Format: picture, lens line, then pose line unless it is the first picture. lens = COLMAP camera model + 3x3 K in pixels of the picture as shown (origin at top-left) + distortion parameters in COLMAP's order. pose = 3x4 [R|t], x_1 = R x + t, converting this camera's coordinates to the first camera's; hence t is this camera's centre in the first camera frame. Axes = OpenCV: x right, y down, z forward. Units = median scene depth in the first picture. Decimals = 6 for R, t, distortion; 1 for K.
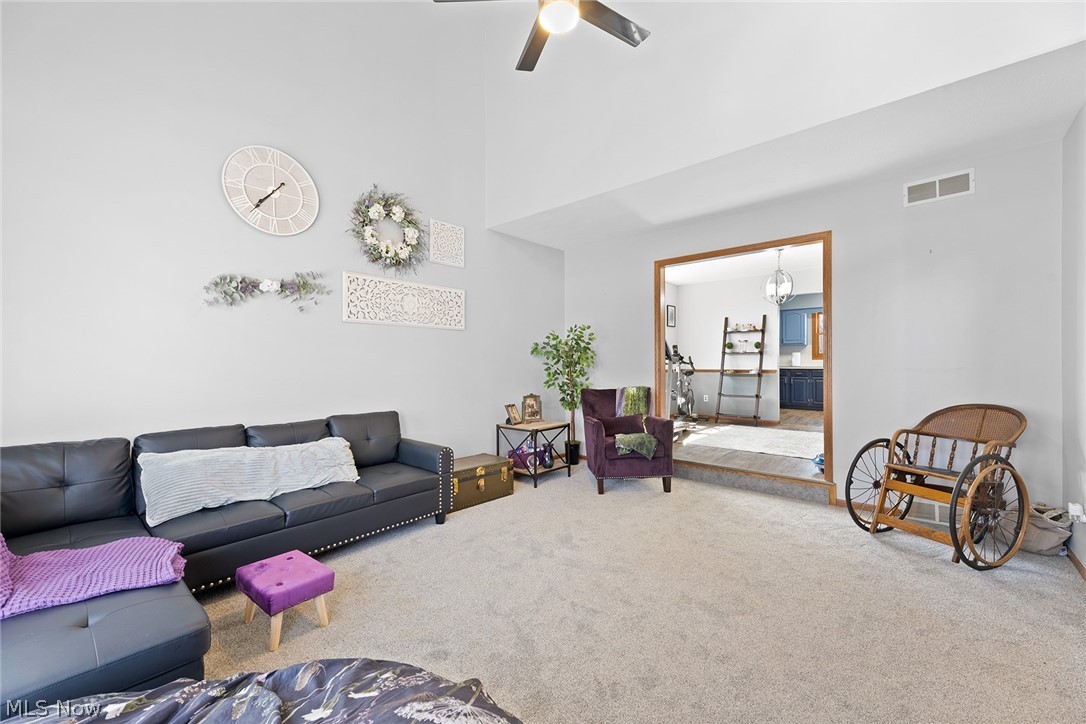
lens RADIAL K [[433.6, 0, 548.2], [0, 433.6, 366.5], [0, 0, 1]] dist [0.012420, 0.000367]
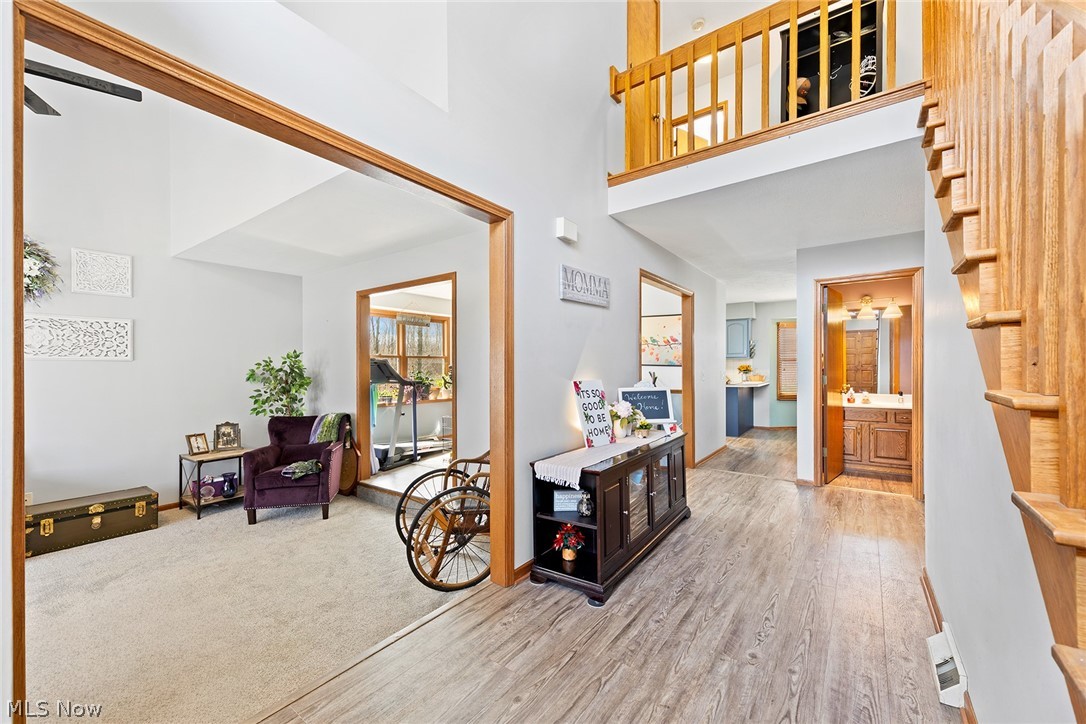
lens RADIAL K [[433.6, 0, 548.2], [0, 433.6, 366.5], [0, 0, 1]] dist [0.012420, 0.000367]
pose [[0.995790, -0.005188, 0.091517, 0.751786], [0.006438, 0.999890, -0.013368, -0.058309], [-0.091437, 0.013900, 0.995714, -0.085005]]
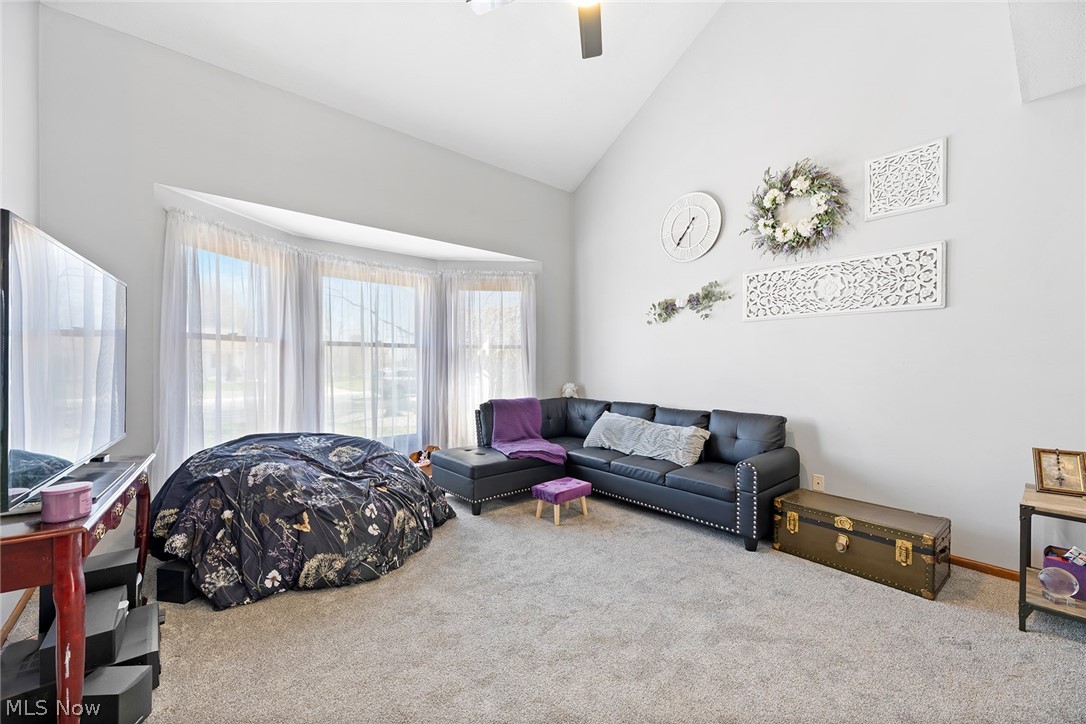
lens RADIAL K [[434.9, 0, 539.0], [0, 434.9, 366.4], [0, 0, 1]] dist [0.011186, 0.000032]
pose [[-0.149032, 0.011740, -0.988763, 0.568216], [-0.006929, 0.999893, 0.012917, -0.006675], [0.988808, 0.008776, -0.148934, 0.616654]]
